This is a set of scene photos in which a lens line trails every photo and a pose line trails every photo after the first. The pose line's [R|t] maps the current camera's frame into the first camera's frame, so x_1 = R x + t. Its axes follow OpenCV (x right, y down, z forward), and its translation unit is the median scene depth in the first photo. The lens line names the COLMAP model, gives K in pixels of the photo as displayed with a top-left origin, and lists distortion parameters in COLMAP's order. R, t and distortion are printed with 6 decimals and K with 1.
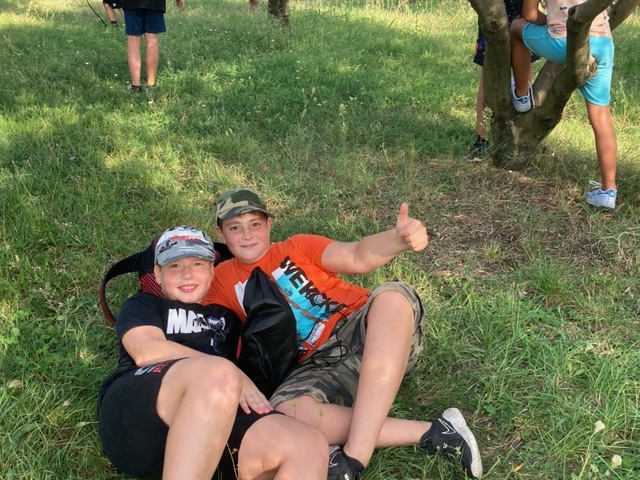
lens RADIAL K [[818.4, 0, 320.3], [0, 818.4, 240.2], [0, 0, 1]] dist [-0.003471, 0.000000]
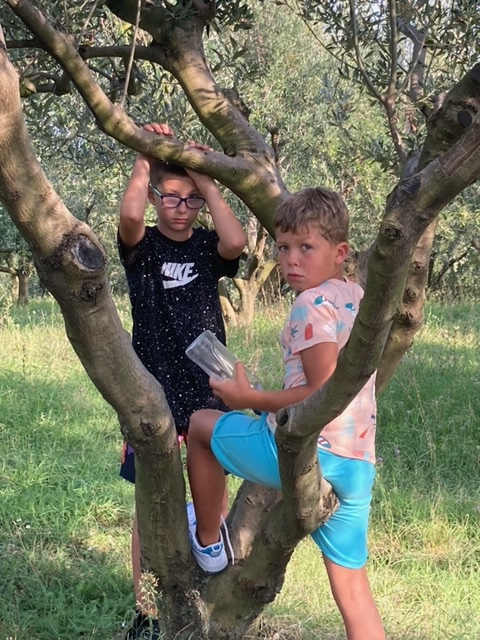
lens RADIAL K [[1404.9, 0, 239.9], [0, 1404.9, 319.9], [0, 0, 1]] dist [0.007238, 0.000000]
pose [[0.967010, -0.029389, 0.253038, 0.035039], [0.091962, 0.966612, -0.239175, -0.094299], [-0.237561, 0.254554, 0.937426, 0.087305]]
